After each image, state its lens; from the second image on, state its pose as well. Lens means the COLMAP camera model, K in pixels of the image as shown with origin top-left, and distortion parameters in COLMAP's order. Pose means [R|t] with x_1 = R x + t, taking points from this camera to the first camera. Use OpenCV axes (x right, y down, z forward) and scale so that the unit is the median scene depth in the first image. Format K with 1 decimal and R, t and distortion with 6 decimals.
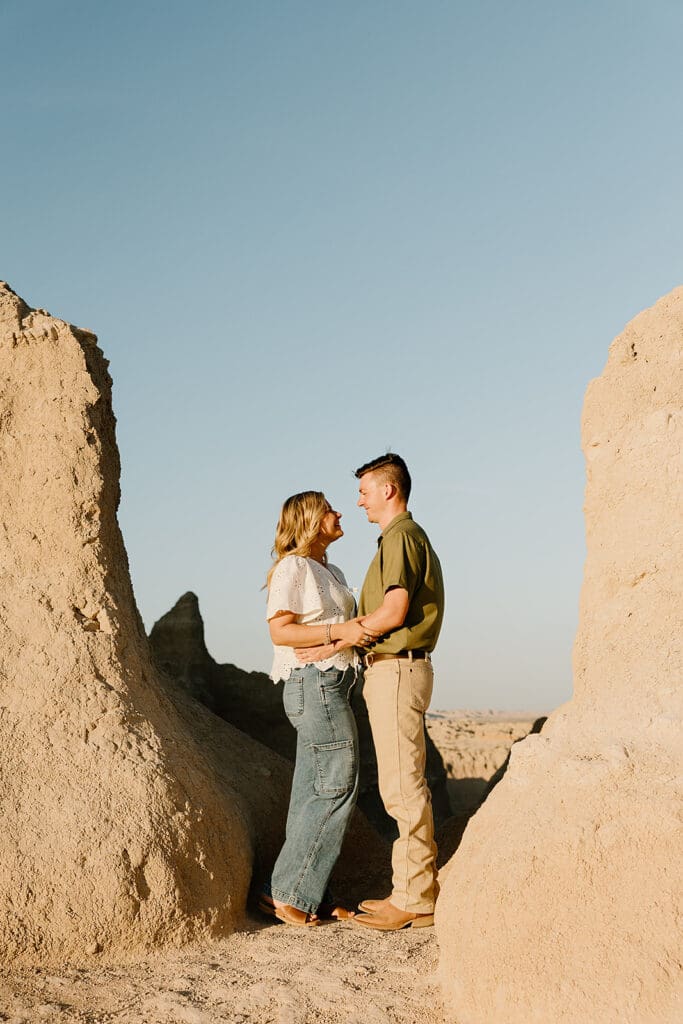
lens RADIAL K [[1394.7, 0, 341.0], [0, 1394.7, 475.8], [0, 0, 1]] dist [-0.004180, -0.030015]
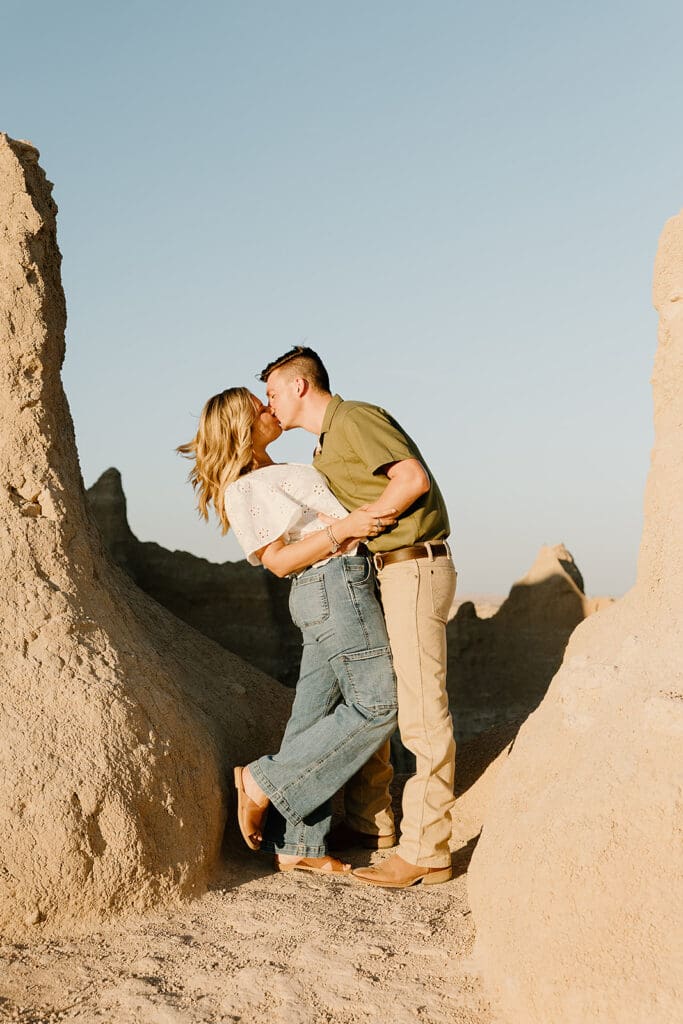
lens RADIAL K [[1394.7, 0, 341.0], [0, 1394.7, 475.8], [0, 0, 1]] dist [-0.004180, -0.030015]
pose [[0.998027, 0.024138, 0.057963, -0.051116], [-0.029009, 0.995982, 0.084724, 0.015946], [-0.055685, -0.086238, 0.994717, 0.206629]]
